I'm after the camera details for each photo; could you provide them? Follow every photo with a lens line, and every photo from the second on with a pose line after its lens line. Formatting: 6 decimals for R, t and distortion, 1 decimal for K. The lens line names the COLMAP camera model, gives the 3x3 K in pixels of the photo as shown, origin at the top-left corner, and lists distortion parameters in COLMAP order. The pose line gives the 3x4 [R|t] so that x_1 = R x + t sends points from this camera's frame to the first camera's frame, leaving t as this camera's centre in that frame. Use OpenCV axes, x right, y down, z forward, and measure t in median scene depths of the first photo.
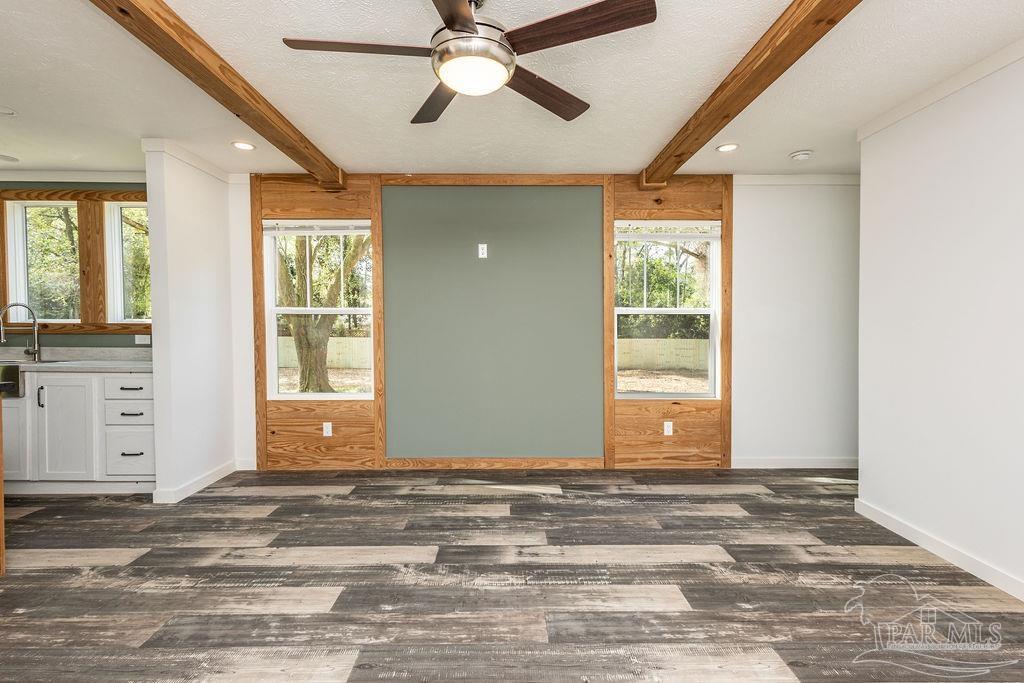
lens RADIAL K [[480.3, 0, 510.9], [0, 480.3, 344.6], [0, 0, 1]] dist [0.015325, -0.000043]
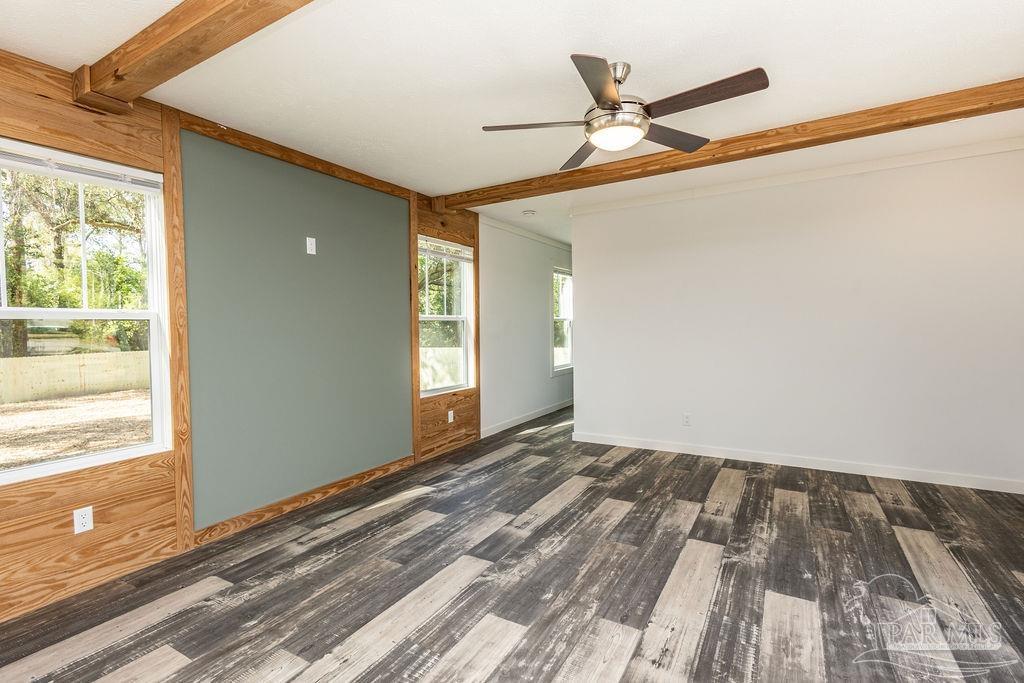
lens RADIAL K [[475.6, 0, 514.6], [0, 475.6, 338.6], [0, 0, 1]] dist [0.013288, -0.005677]
pose [[0.513742, -0.031203, 0.857377, -0.596094], [0.059786, 0.998211, 0.000504, -0.007951], [-0.855859, 0.051000, 0.514688, 0.258681]]
